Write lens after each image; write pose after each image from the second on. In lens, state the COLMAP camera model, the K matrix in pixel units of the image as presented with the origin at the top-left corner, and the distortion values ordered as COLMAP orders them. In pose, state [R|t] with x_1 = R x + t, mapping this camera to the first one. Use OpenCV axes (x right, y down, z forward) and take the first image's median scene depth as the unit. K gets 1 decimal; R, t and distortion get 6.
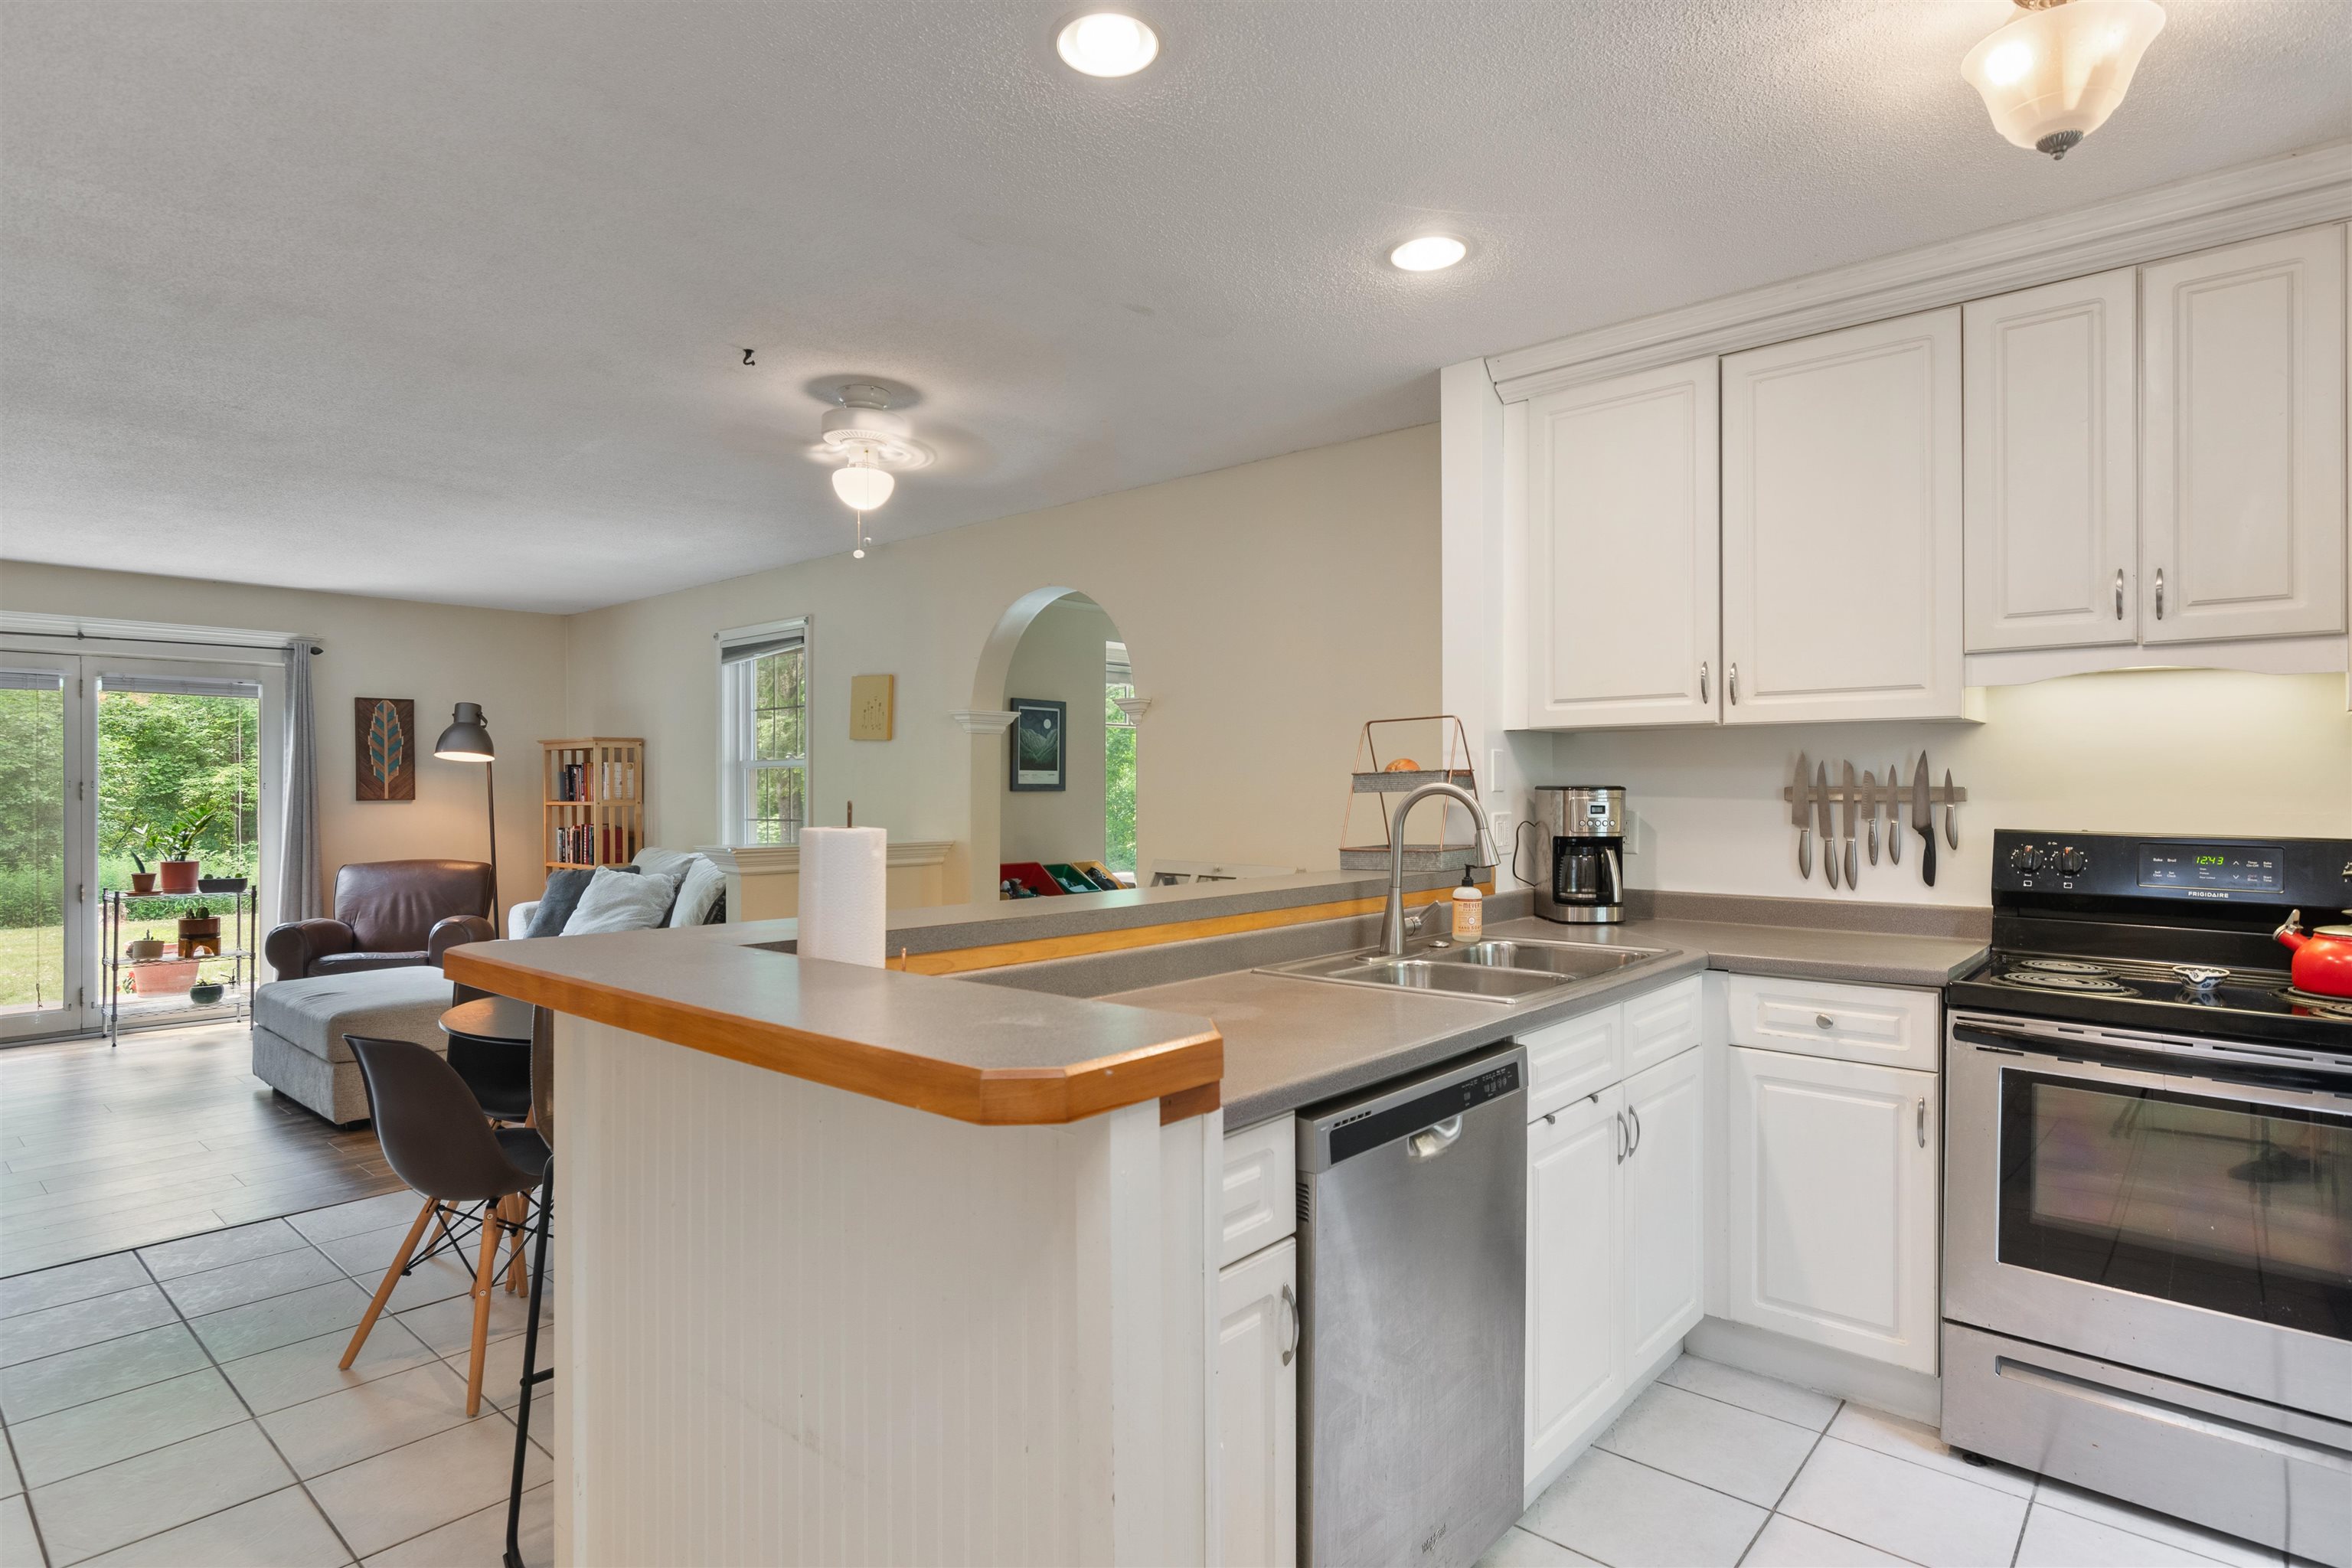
lens RADIAL K [[1231.9, 0, 1157.1], [0, 1231.9, 776.2], [0, 0, 1]] dist [-0.002756, -0.000158]
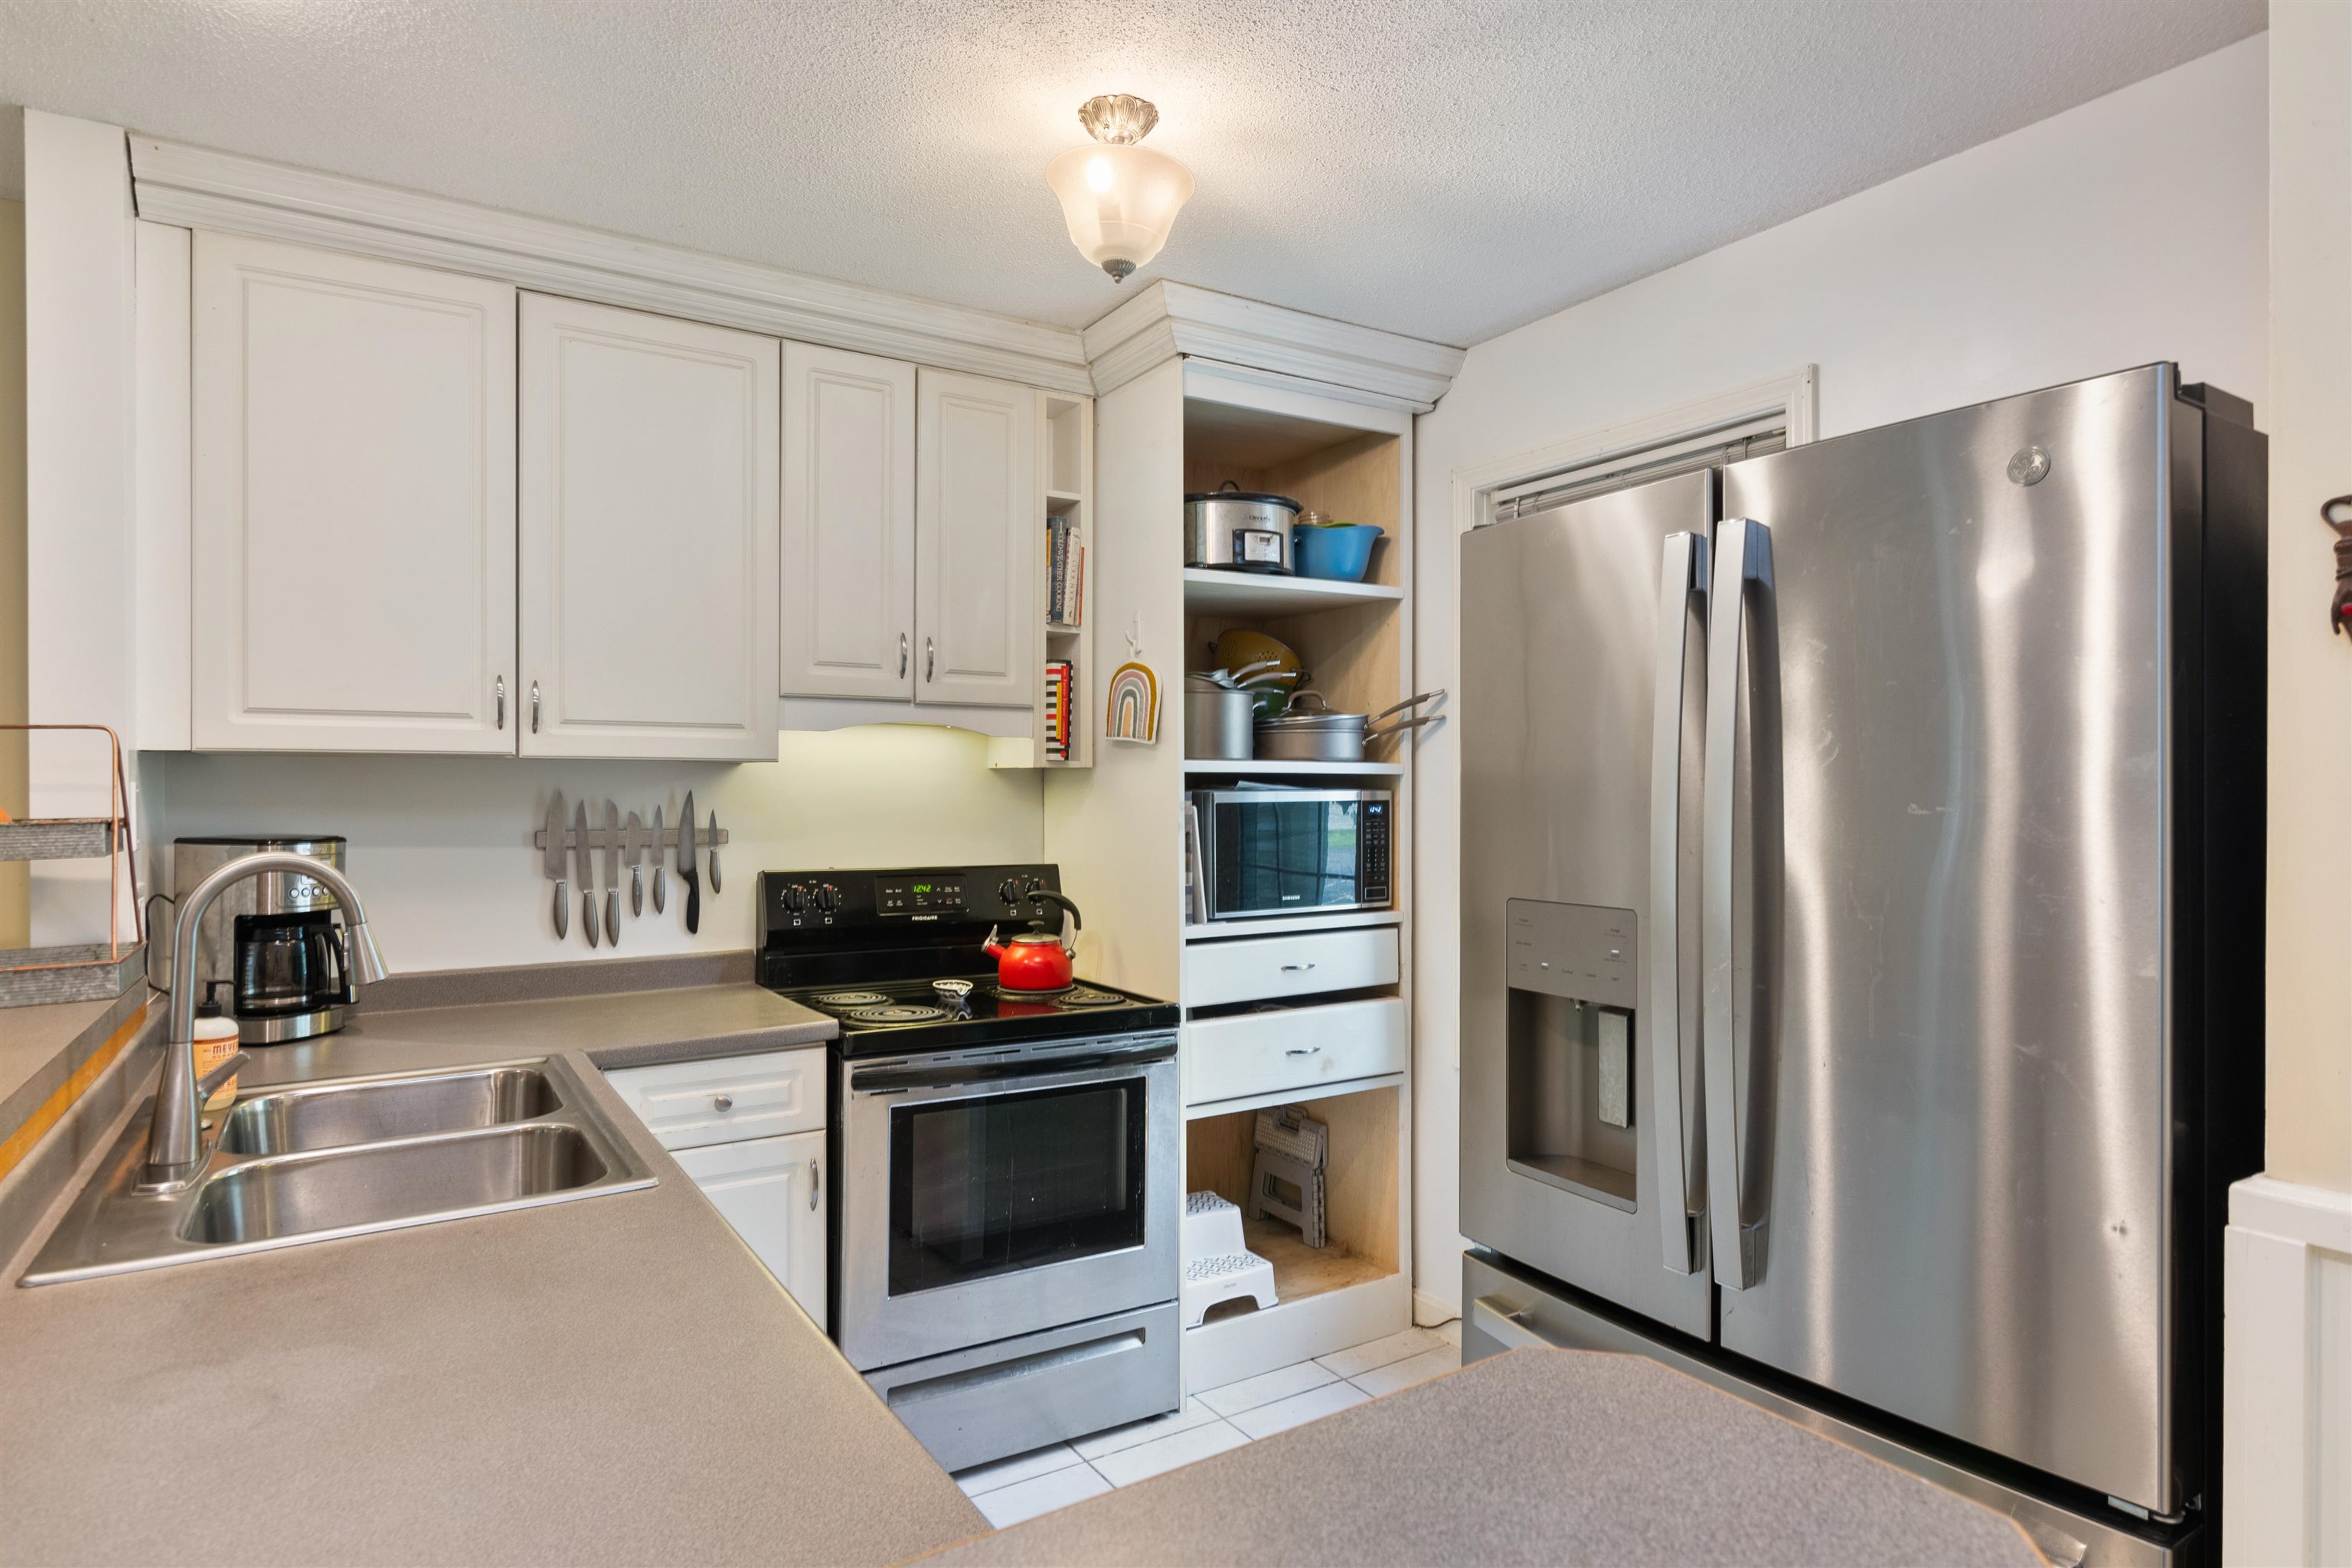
lens RADIAL K [[1294.2, 0, 1162.1], [0, 1294.2, 785.1], [0, 0, 1]] dist [0.006193, -0.001585]
pose [[0.273939, 0.002220, 0.961745, -0.232725], [-0.008287, 0.999966, 0.000052, -0.027974], [-0.961711, -0.007985, 0.273948, 0.384394]]
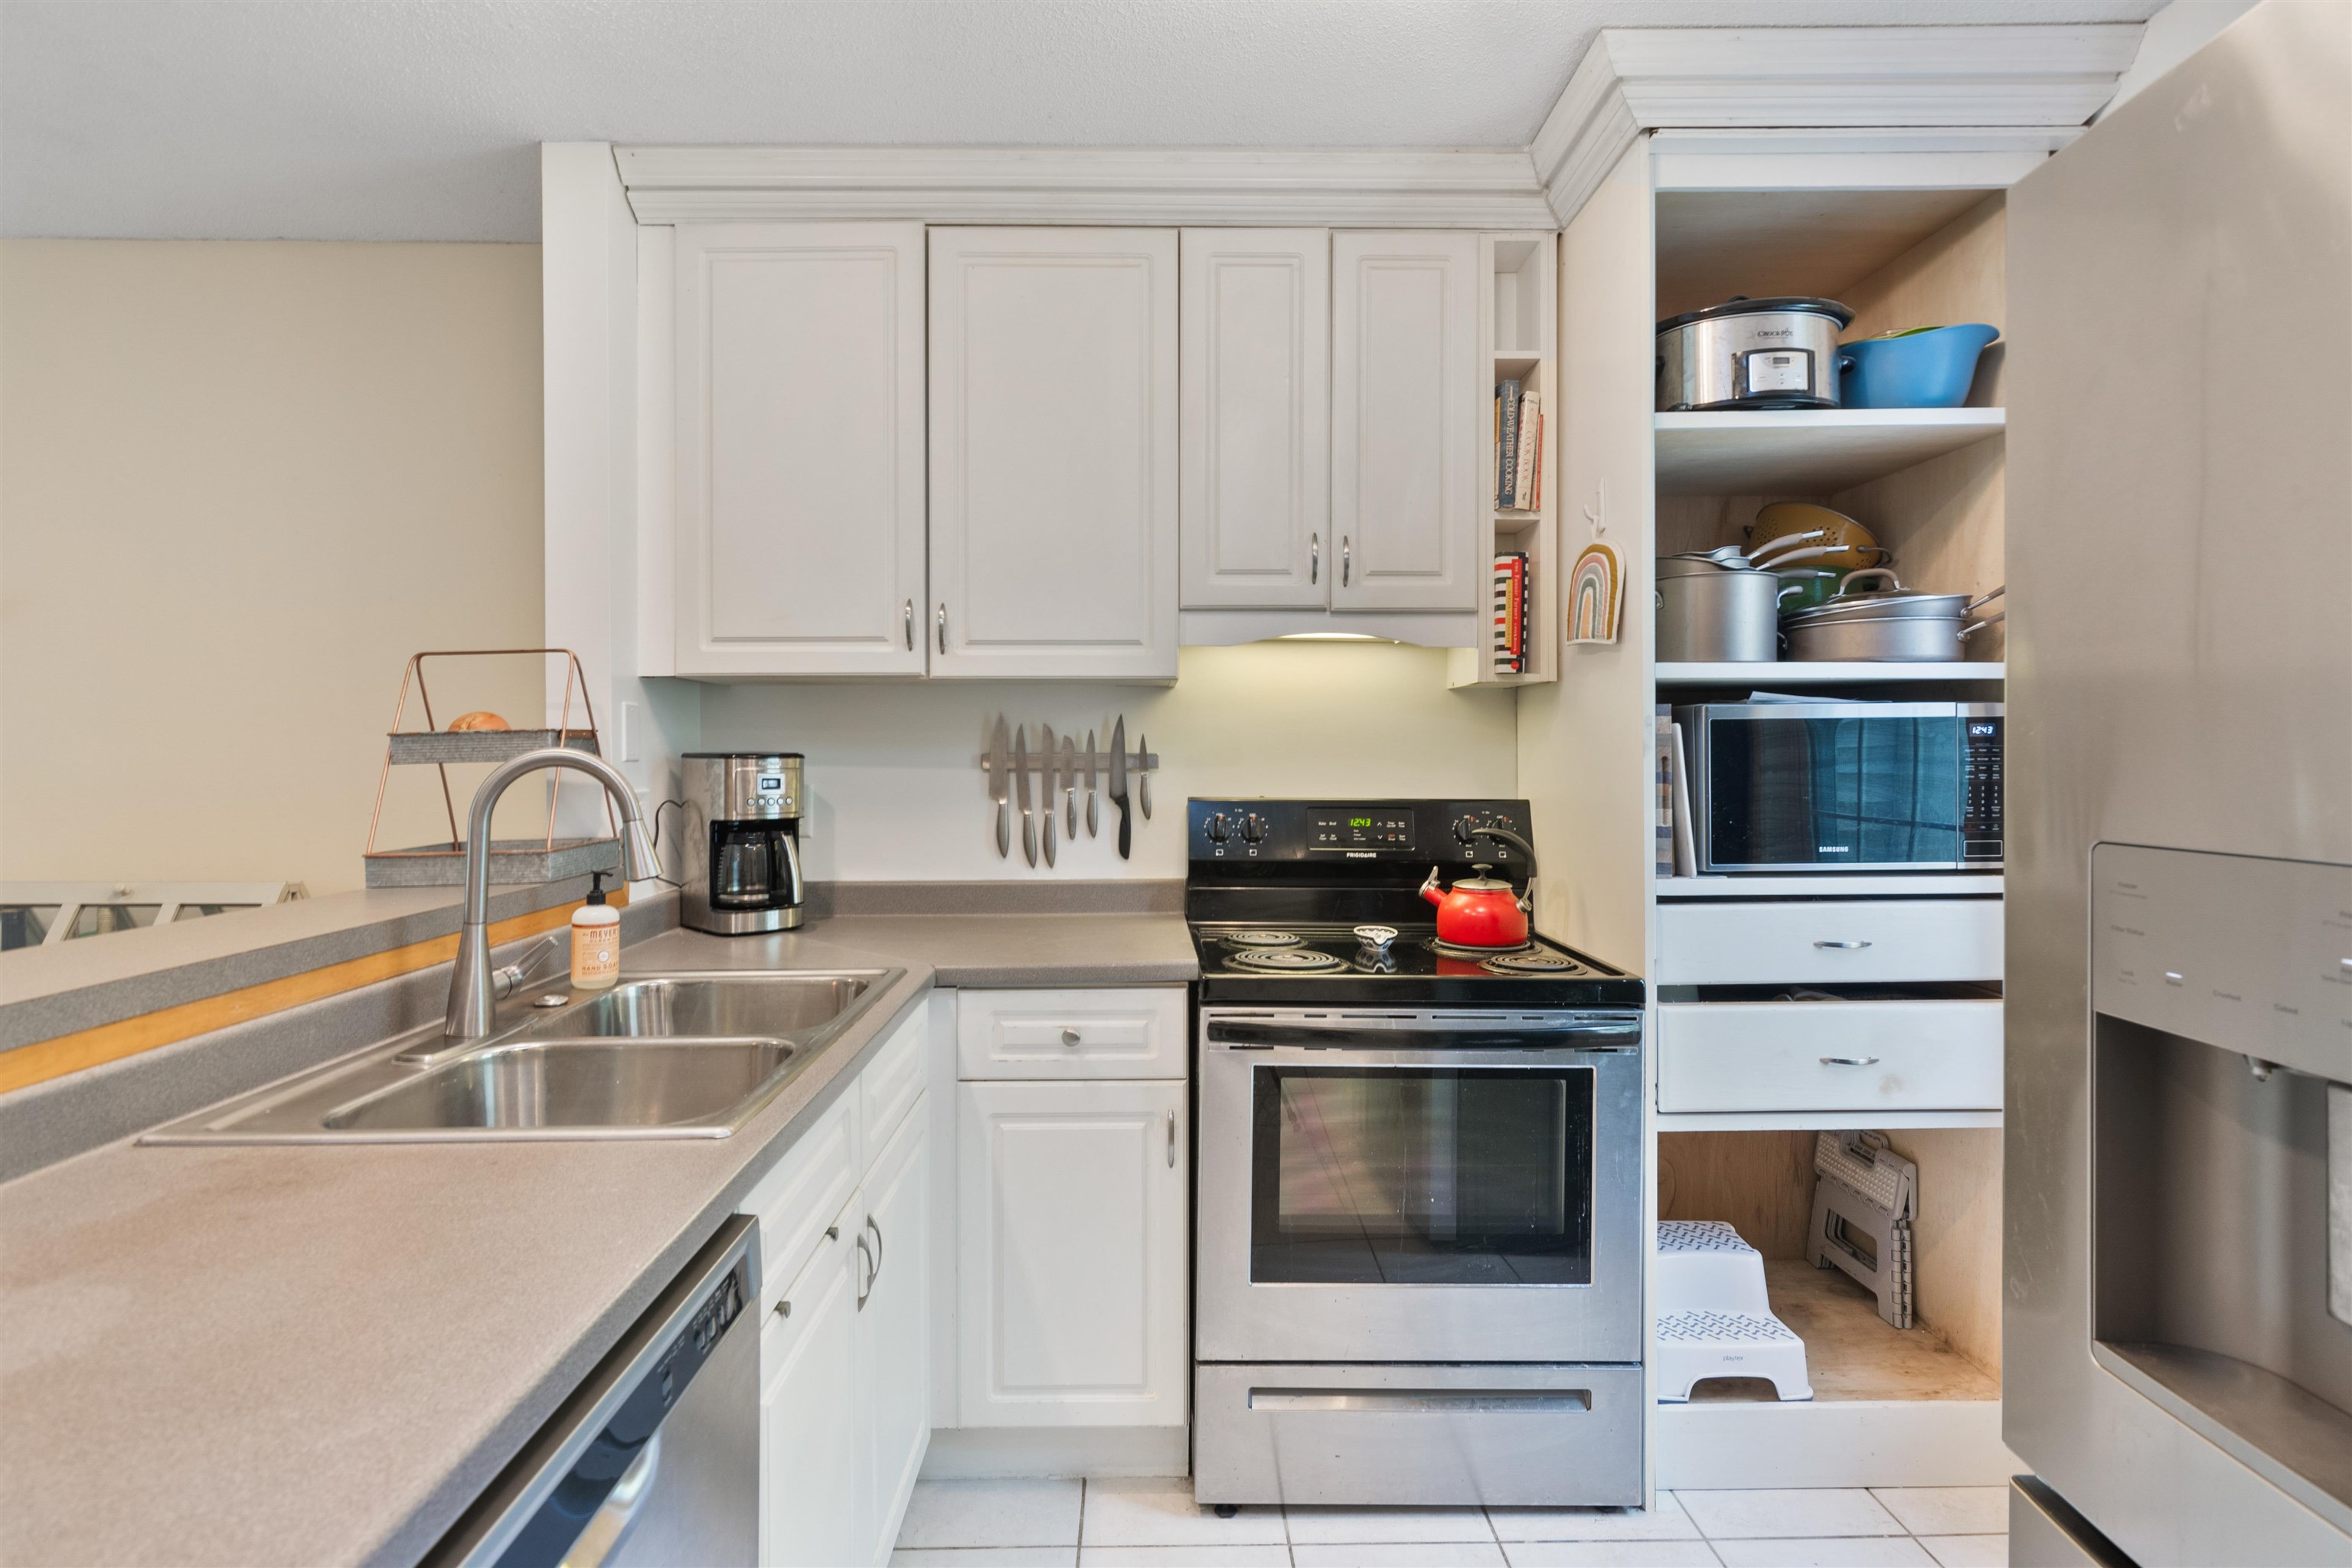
lens RADIAL K [[1153.0, 0, 1168.7], [0, 1153.0, 753.5], [0, 0, 1]] dist [0.001536, 0.001348]
pose [[0.730546, -0.002556, 0.682858, 0.053659], [-0.003225, 0.999969, 0.007193, 0.002551], [-0.682856, -0.007457, 0.730515, 0.339391]]
